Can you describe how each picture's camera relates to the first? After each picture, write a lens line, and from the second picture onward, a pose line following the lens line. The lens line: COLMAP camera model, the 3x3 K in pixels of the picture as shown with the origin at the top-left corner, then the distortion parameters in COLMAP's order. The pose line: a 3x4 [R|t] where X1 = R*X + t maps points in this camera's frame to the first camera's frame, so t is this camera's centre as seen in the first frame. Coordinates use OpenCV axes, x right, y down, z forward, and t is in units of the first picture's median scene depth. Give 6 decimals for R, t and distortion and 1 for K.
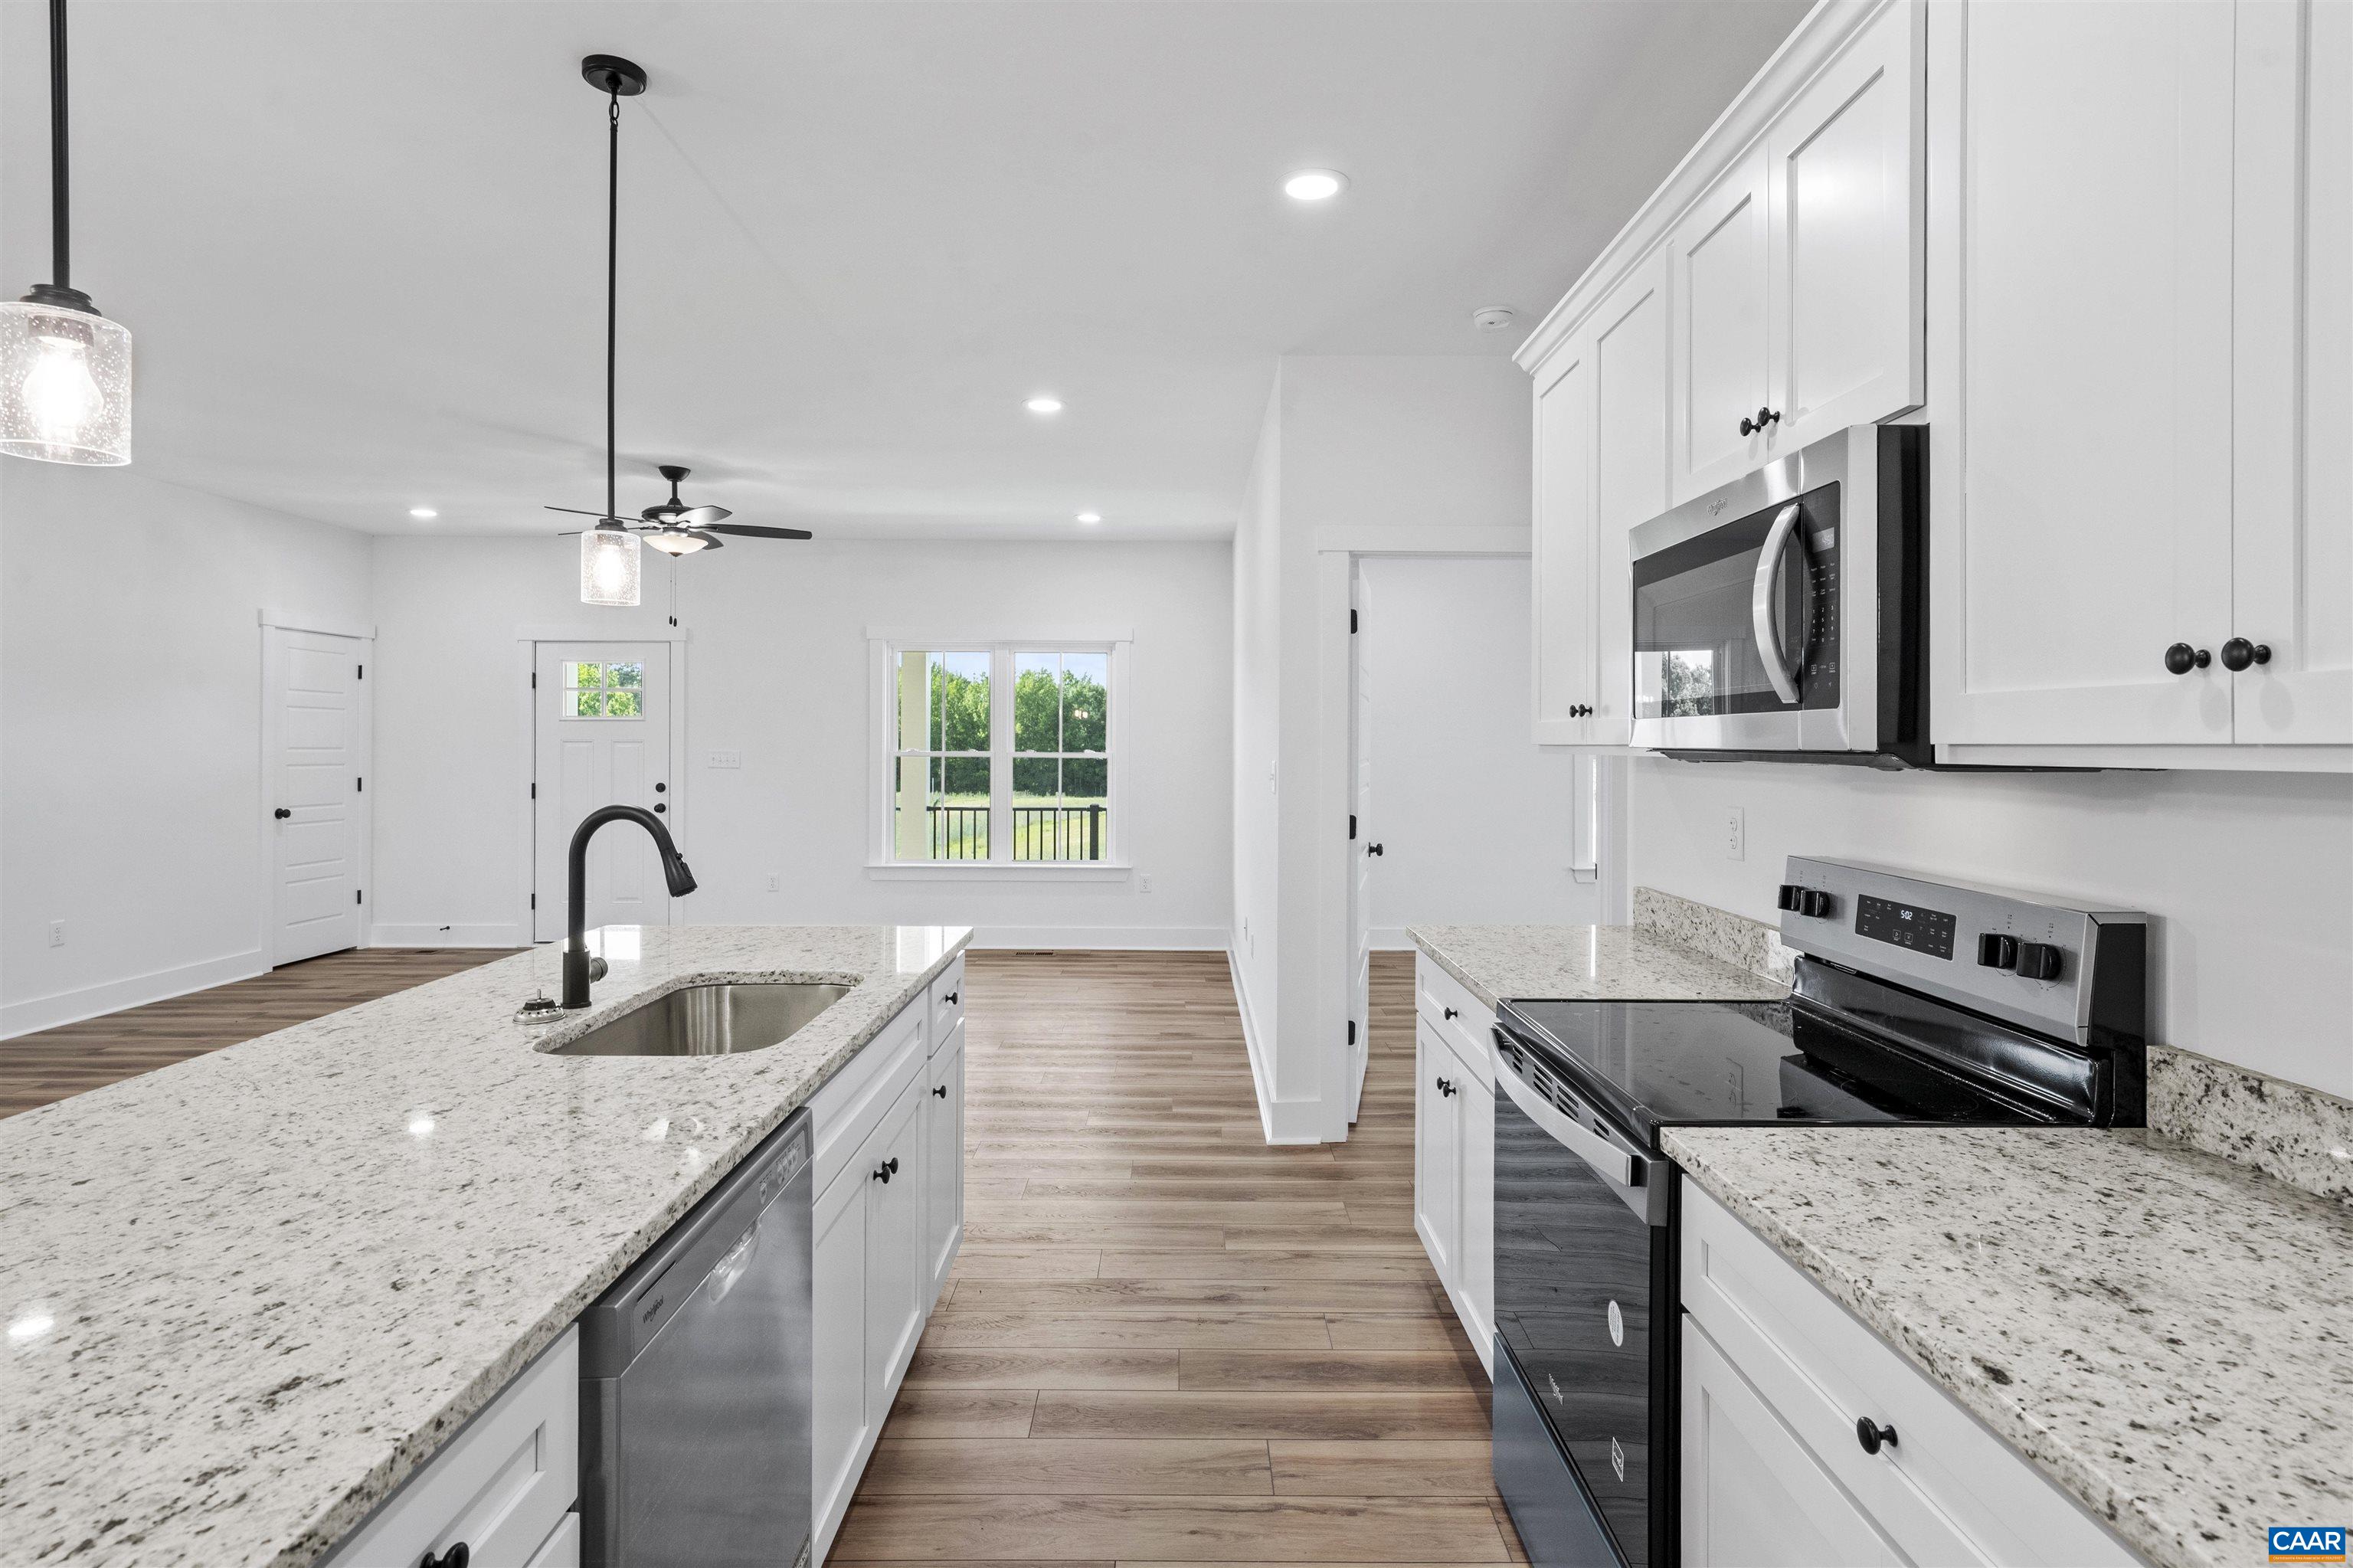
lens RADIAL K [[1176.2, 0, 1166.8], [0, 1176.2, 743.0], [0, 0, 1]] dist [0.003539, 0.001324]
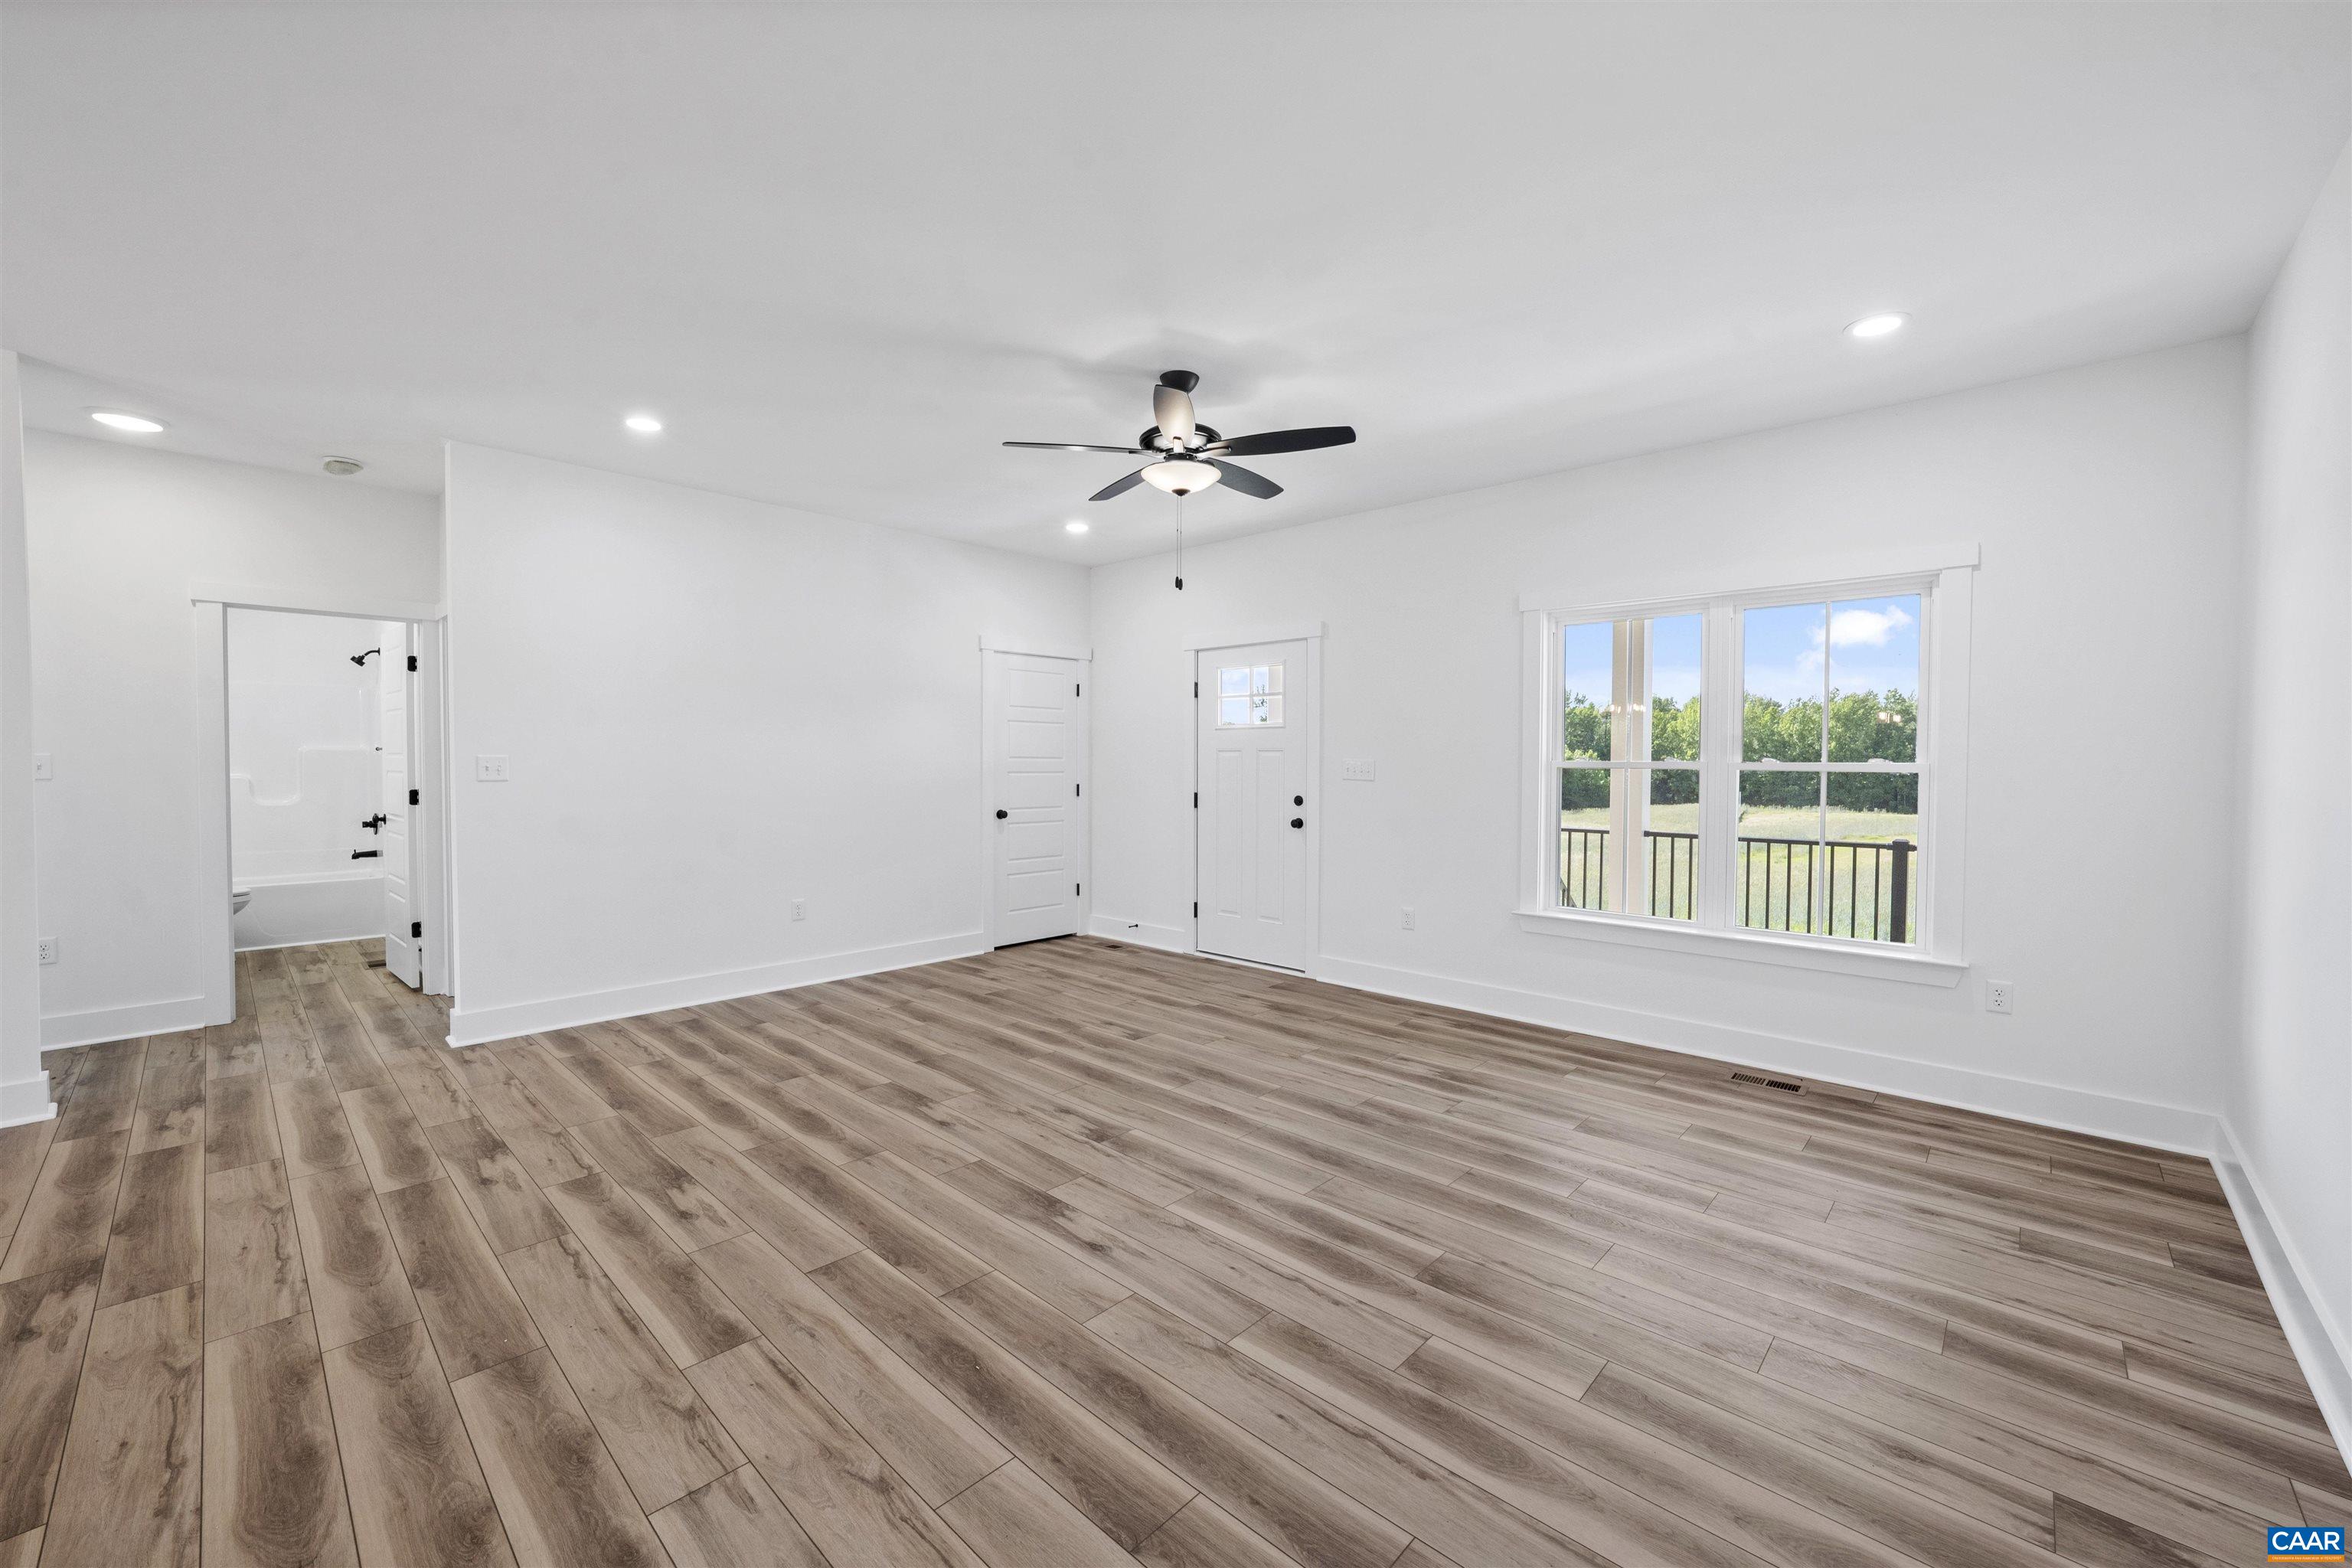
lens RADIAL K [[911.7, 0, 1191.1], [0, 911.7, 783.4], [0, 0, 1]] dist [-0.008235, 0.000031]
pose [[0.735120, 0.016898, -0.677727, -0.031553], [0.000712, 0.999669, 0.025698, 0.013856], [0.677937, -0.019374, 0.734865, 0.925101]]
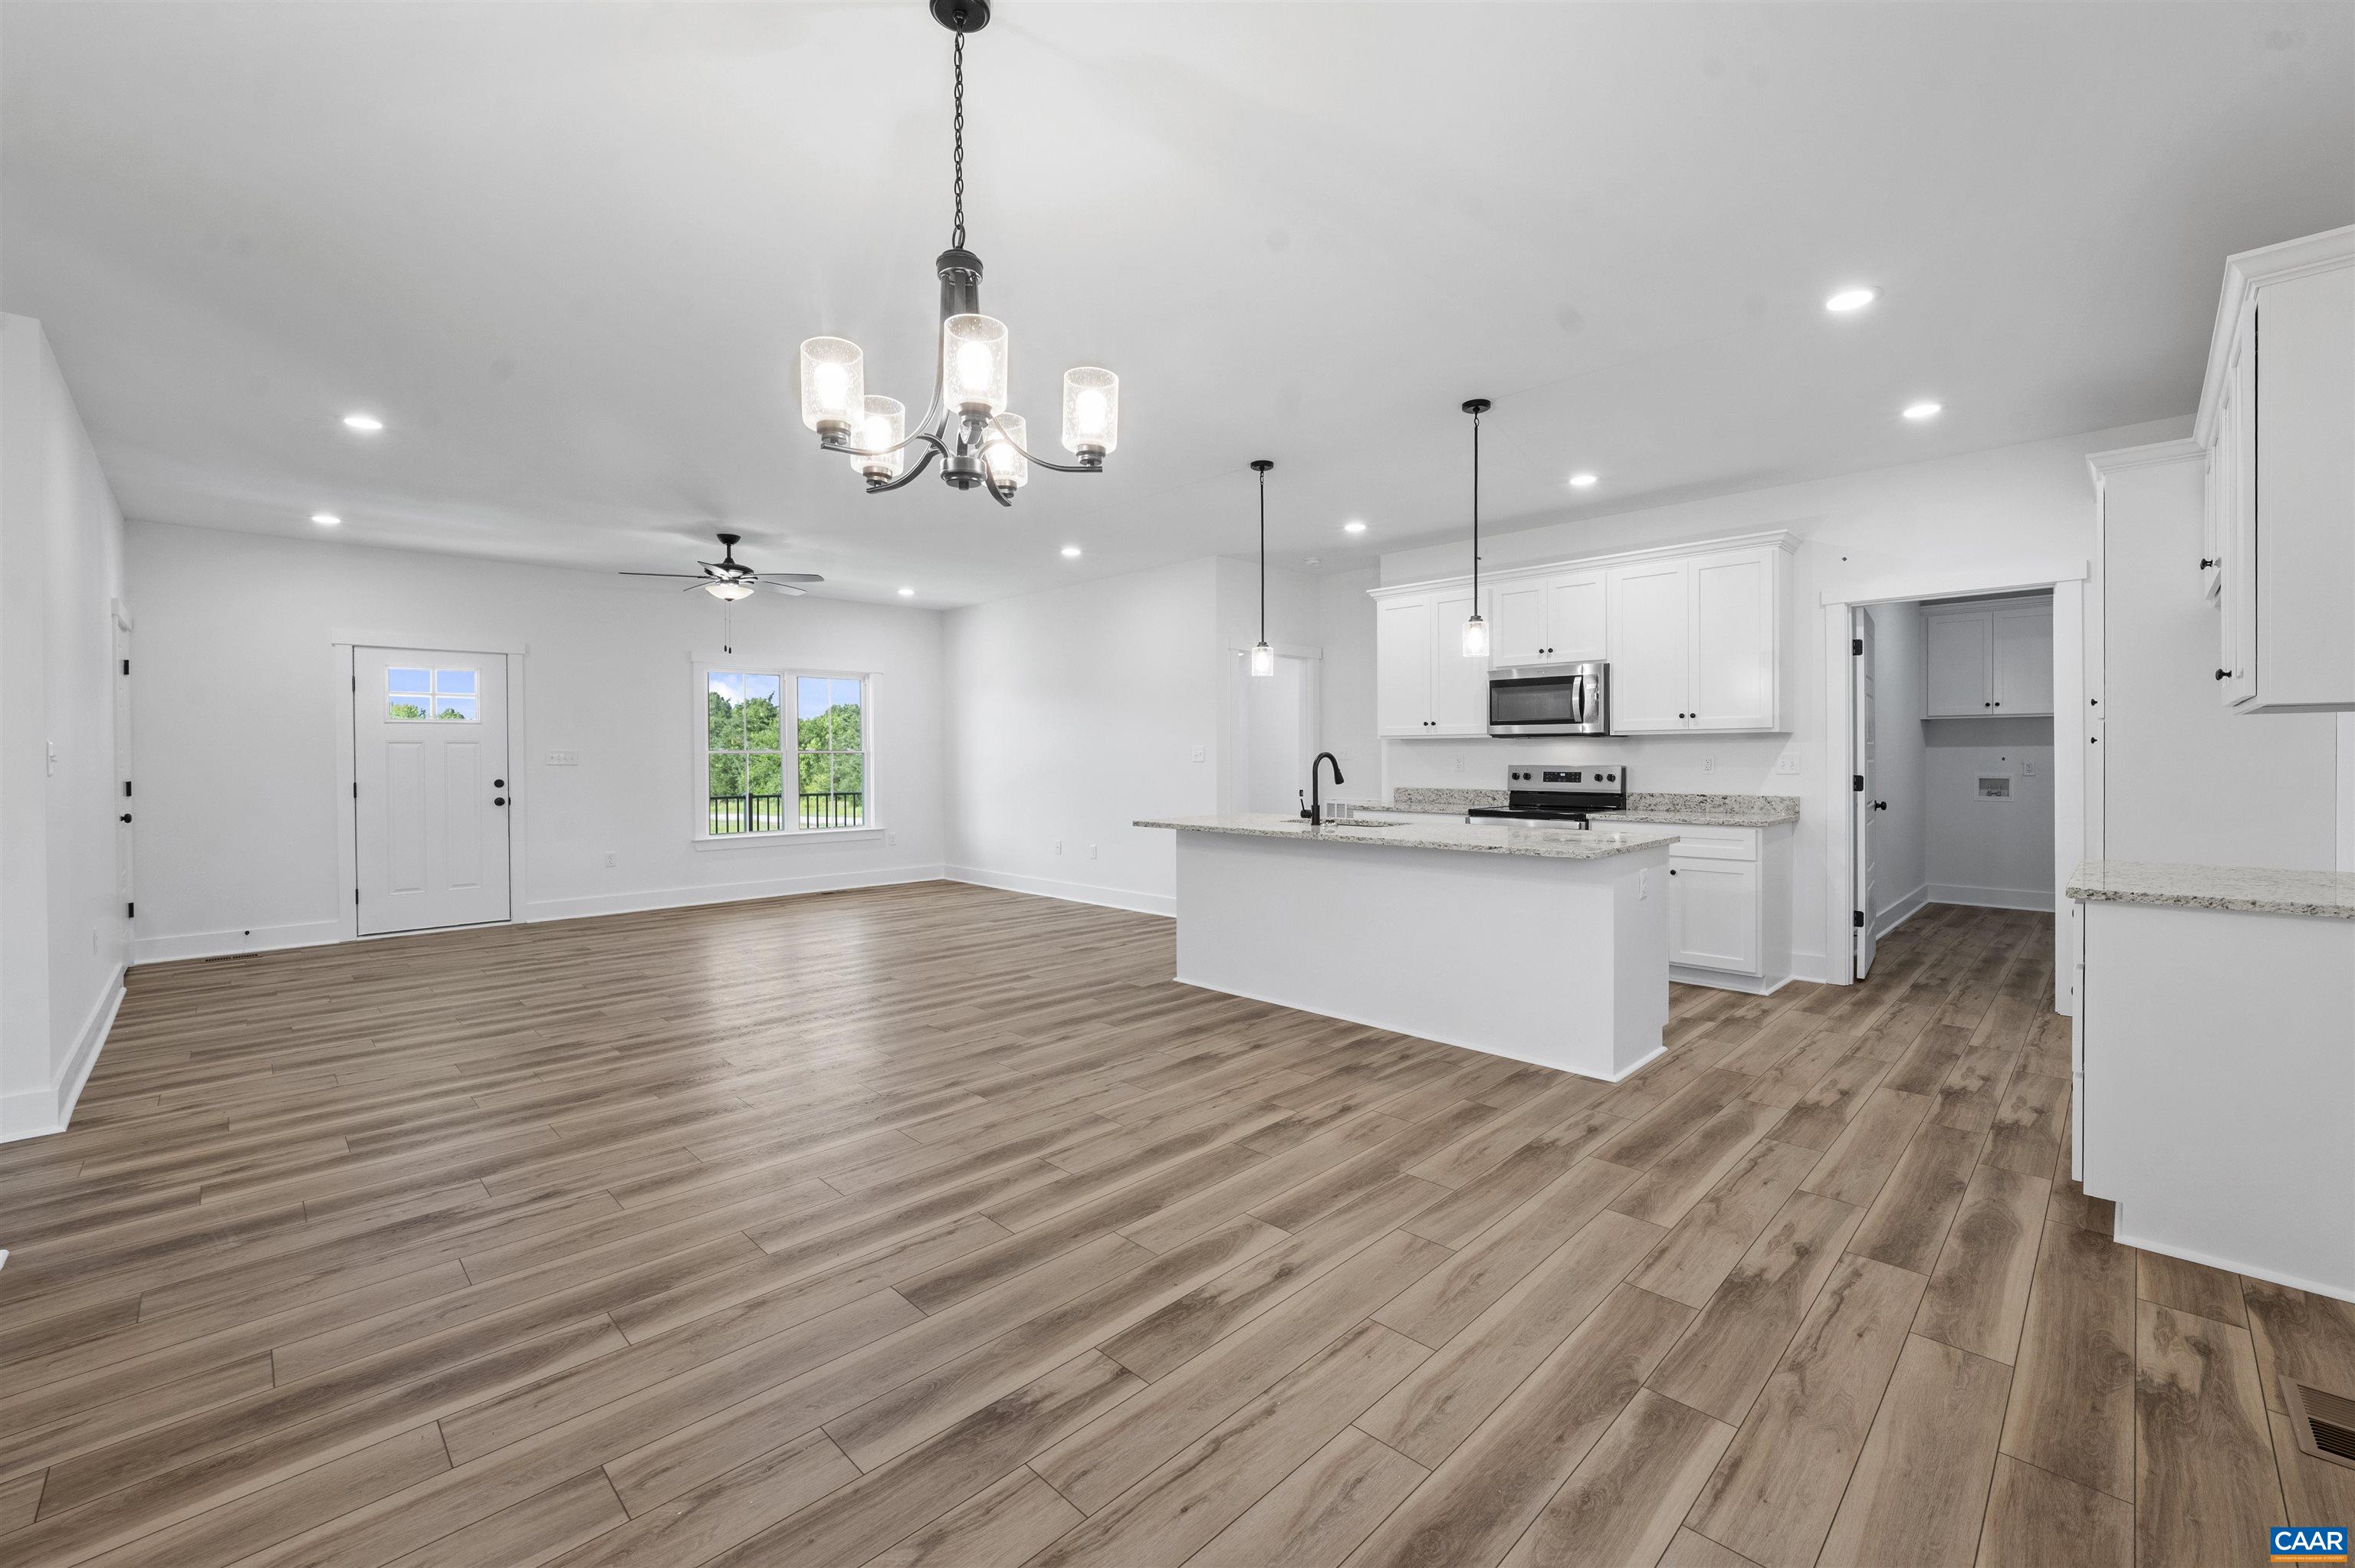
lens RADIAL K [[983.9, 0, 1150.6], [0, 983.9, 764.6], [0, 0, 1]] dist [-0.008684, 0.000260]
pose [[0.721705, -0.015485, 0.692028, -1.360364], [0.008171, 0.999871, 0.013852, 0.025932], [-0.692153, -0.004342, 0.721738, -0.231356]]
